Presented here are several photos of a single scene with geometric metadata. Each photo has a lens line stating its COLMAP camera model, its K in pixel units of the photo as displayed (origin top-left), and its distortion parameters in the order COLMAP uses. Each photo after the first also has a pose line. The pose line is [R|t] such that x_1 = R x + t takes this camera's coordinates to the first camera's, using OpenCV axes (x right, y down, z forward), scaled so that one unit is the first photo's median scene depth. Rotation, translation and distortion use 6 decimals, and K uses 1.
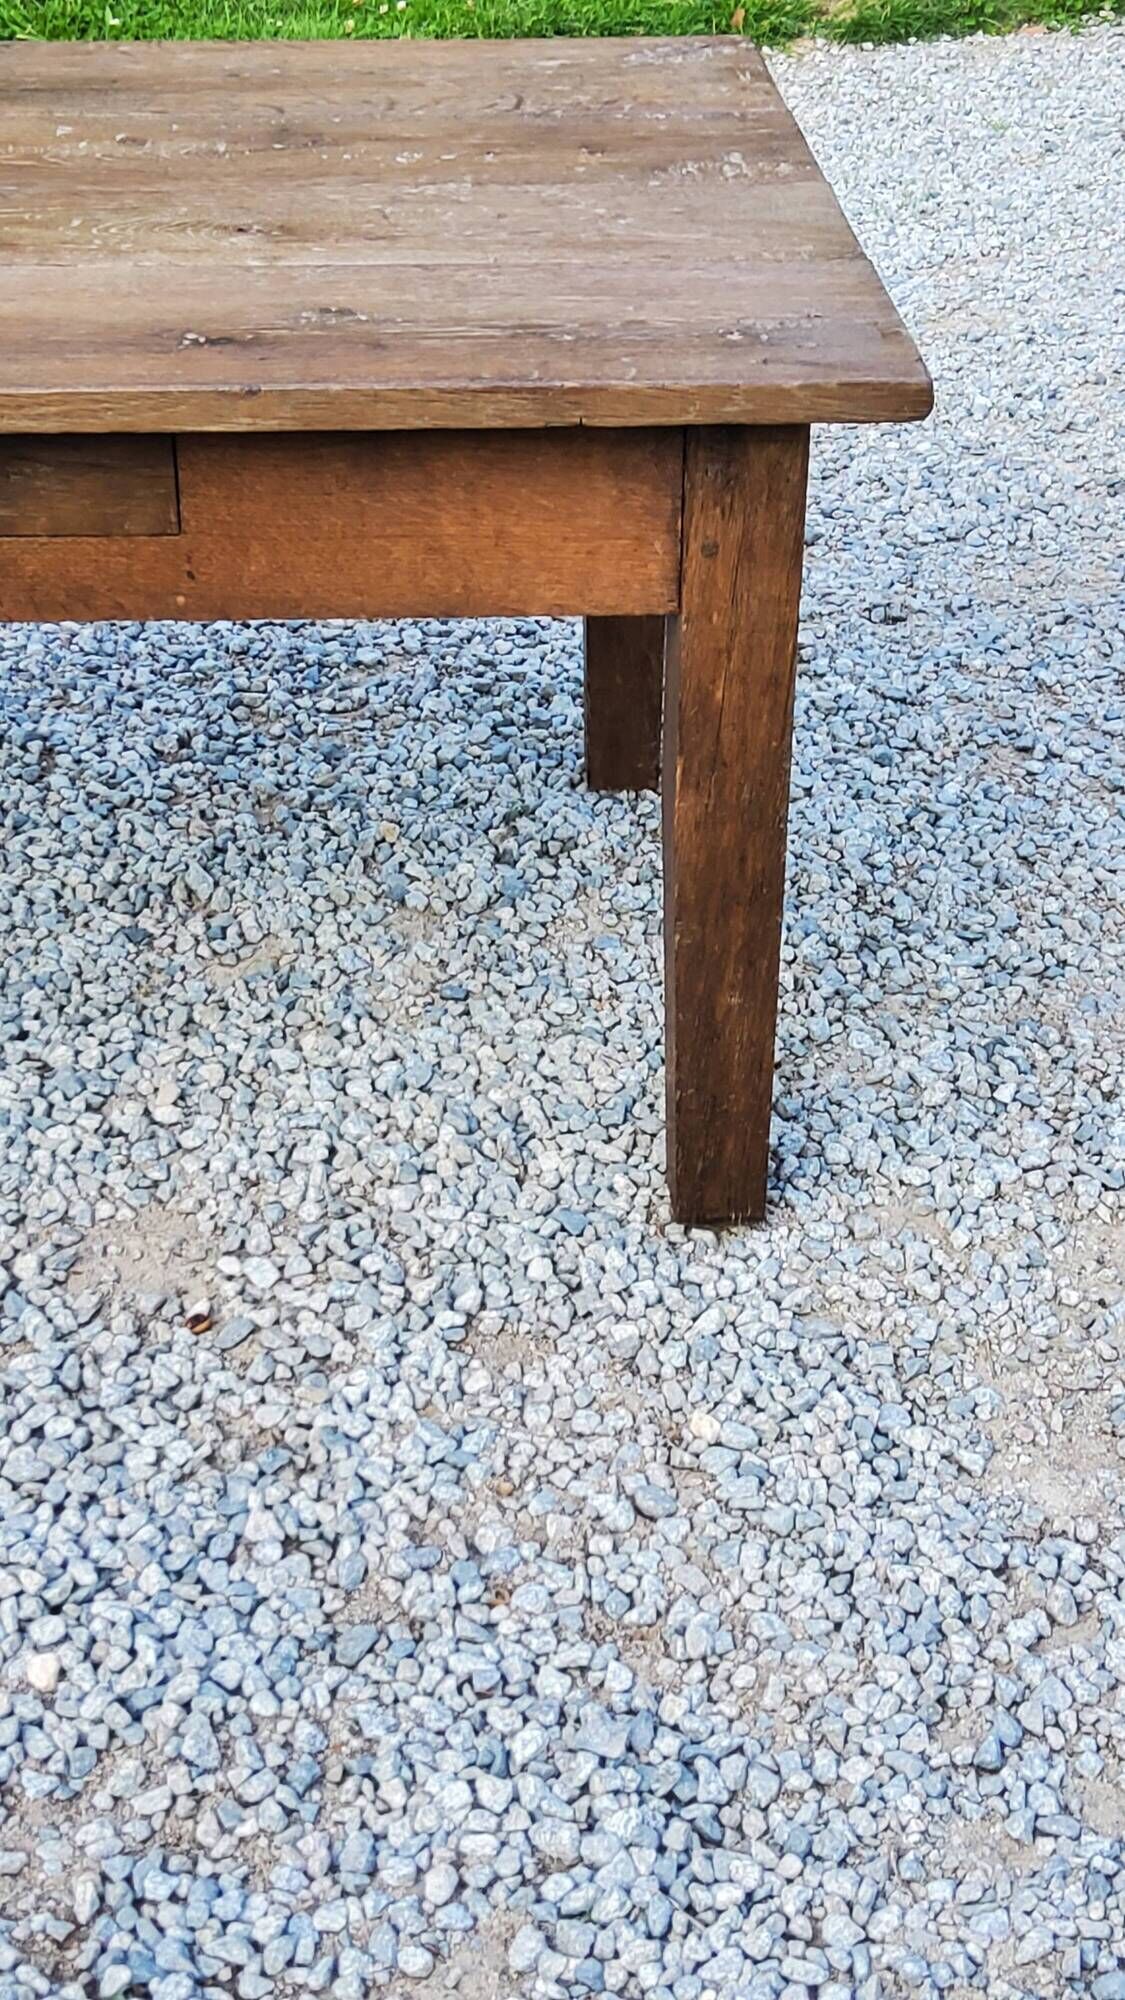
lens RADIAL K [[2975.7, 0, 573.3], [0, 2975.7, 980.0], [0, 0, 1]] dist [0.124249, 0.000000]
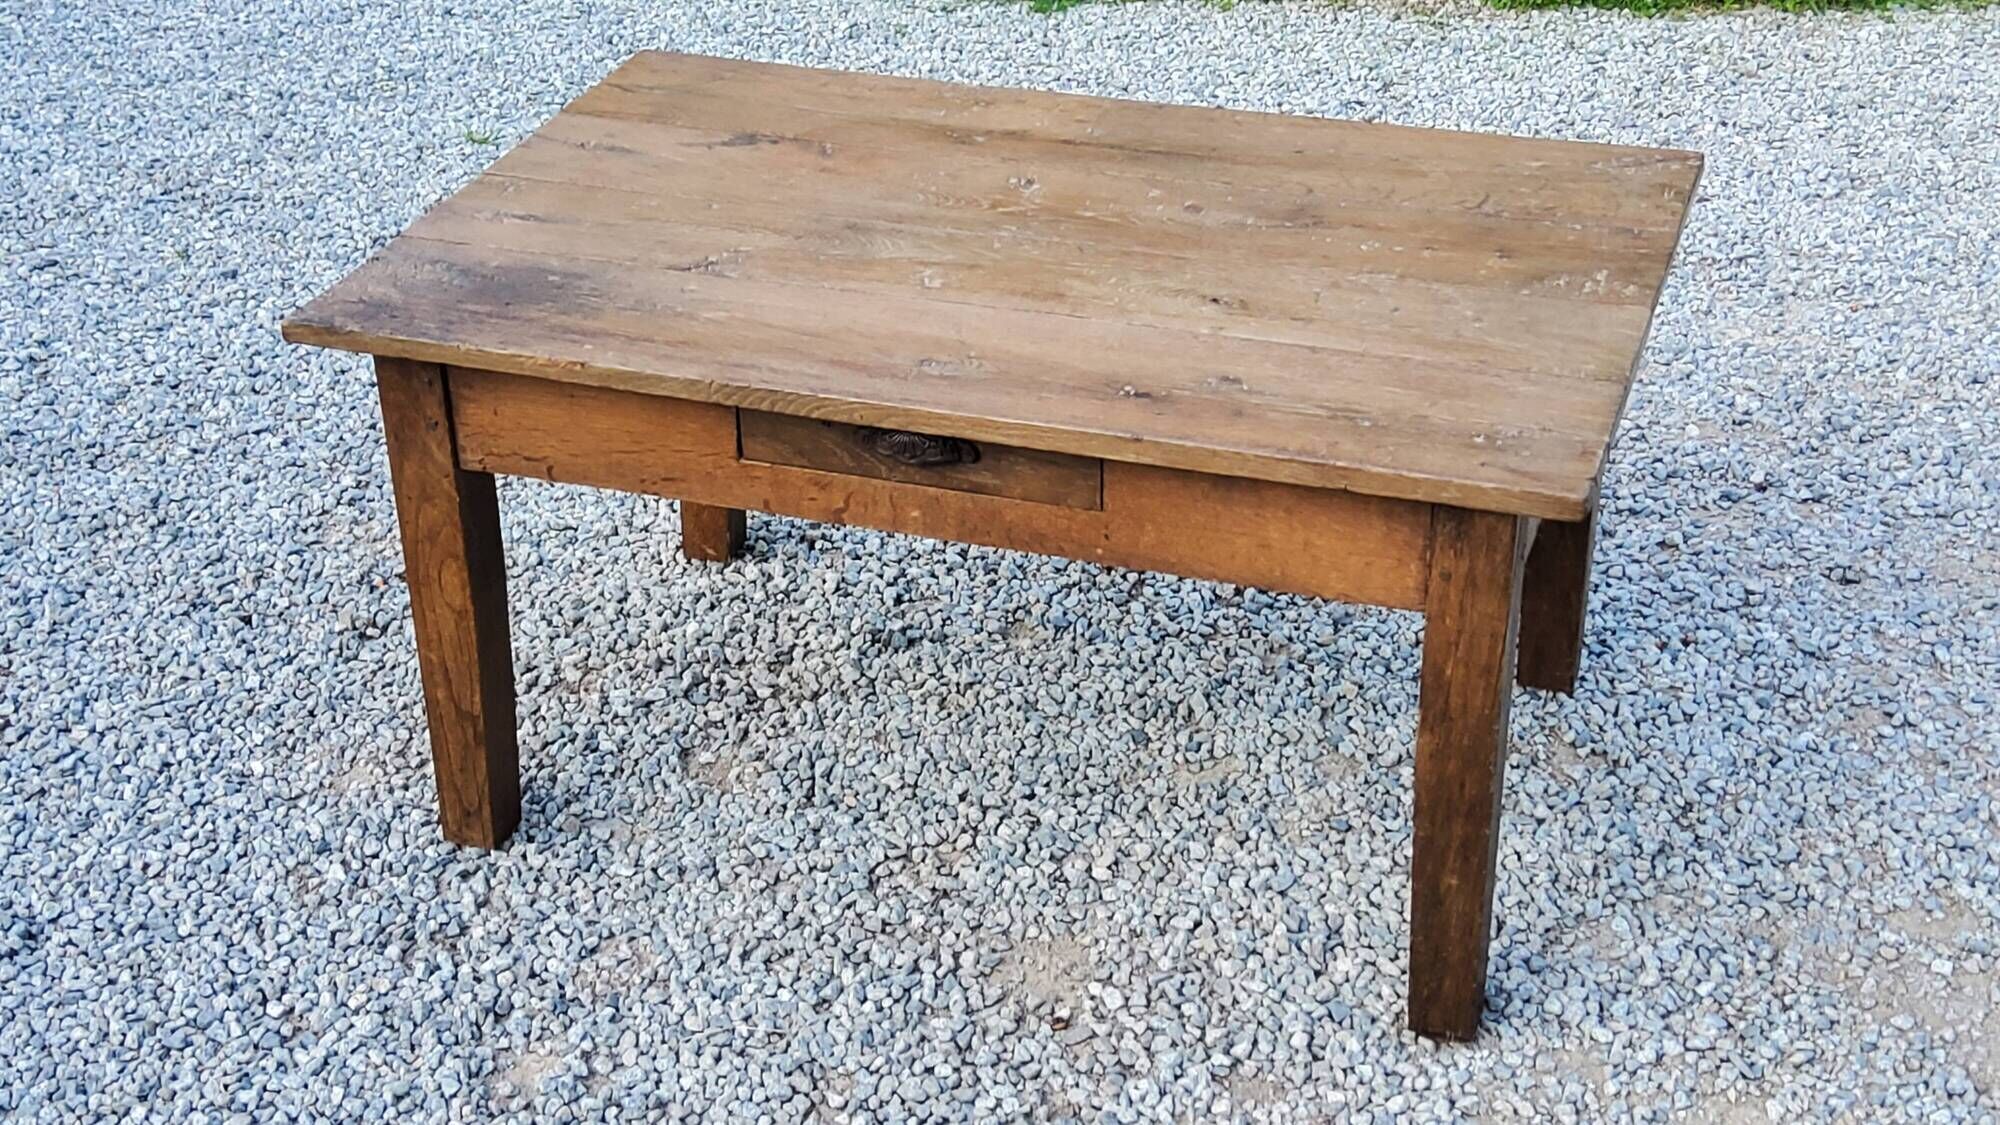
lens RADIAL K [[2975.7, 0, 981.3], [0, 2975.7, 543.8], [0, 0, 1]] dist [0.124249, 0.000000]
pose [[0.923216, 0.162921, -0.348035, 0.288396], [-0.175286, 0.984509, -0.004108, -0.096736], [0.341975, 0.064798, 0.937472, -0.374883]]
